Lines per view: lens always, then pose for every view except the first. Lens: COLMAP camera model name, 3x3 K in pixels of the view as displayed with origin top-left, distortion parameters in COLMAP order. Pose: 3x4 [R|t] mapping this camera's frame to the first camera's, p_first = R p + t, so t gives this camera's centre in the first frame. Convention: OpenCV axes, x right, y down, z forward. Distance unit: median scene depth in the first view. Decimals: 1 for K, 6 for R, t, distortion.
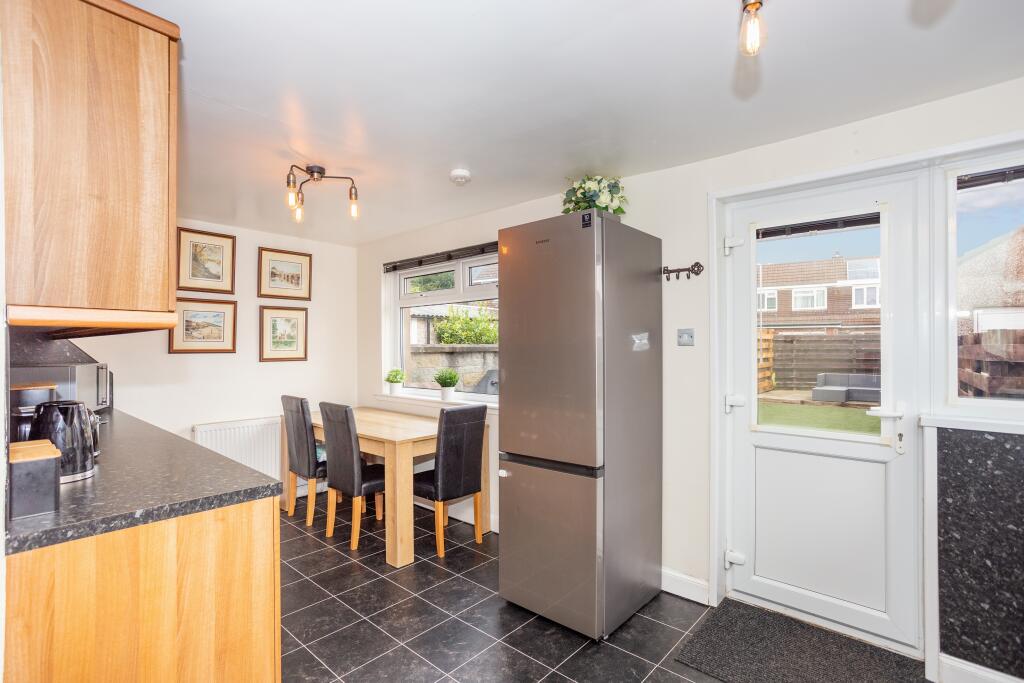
lens RADIAL K [[498.3, 0, 497.7], [0, 498.3, 343.6], [0, 0, 1]] dist [-0.055350, 0.035913]
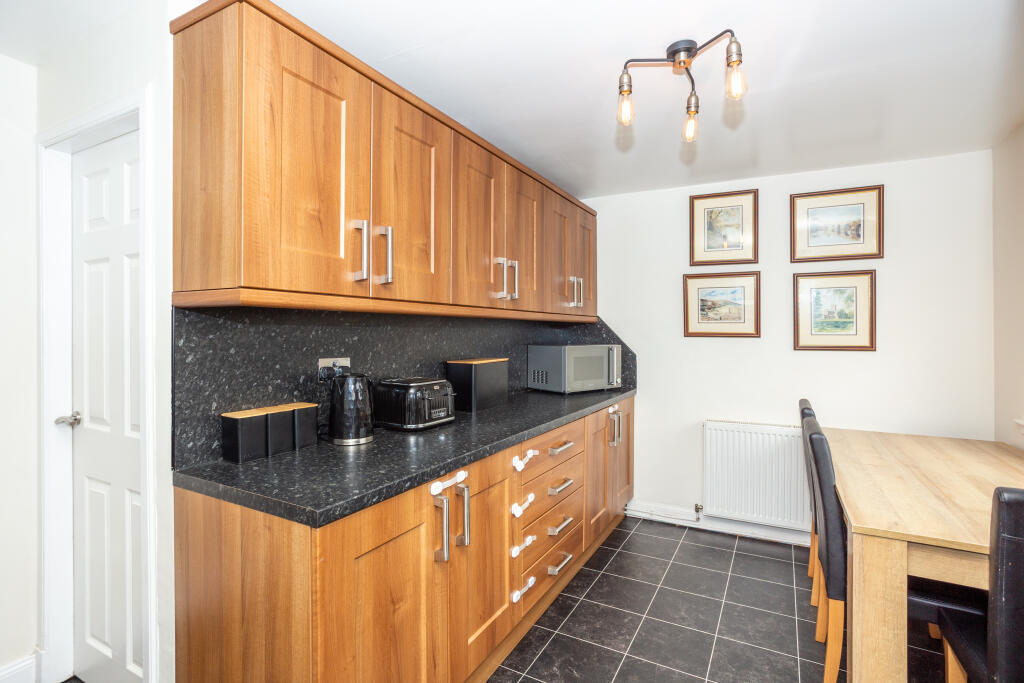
lens RADIAL K [[500.8, 0, 504.9], [0, 500.8, 342.8], [0, 0, 1]] dist [-0.055067, 0.033442]
pose [[0.253560, 0.022591, -0.967056, 0.132564], [0.002976, 0.999704, 0.024134, 0.007436], [0.967315, -0.008997, 0.253418, 0.410139]]
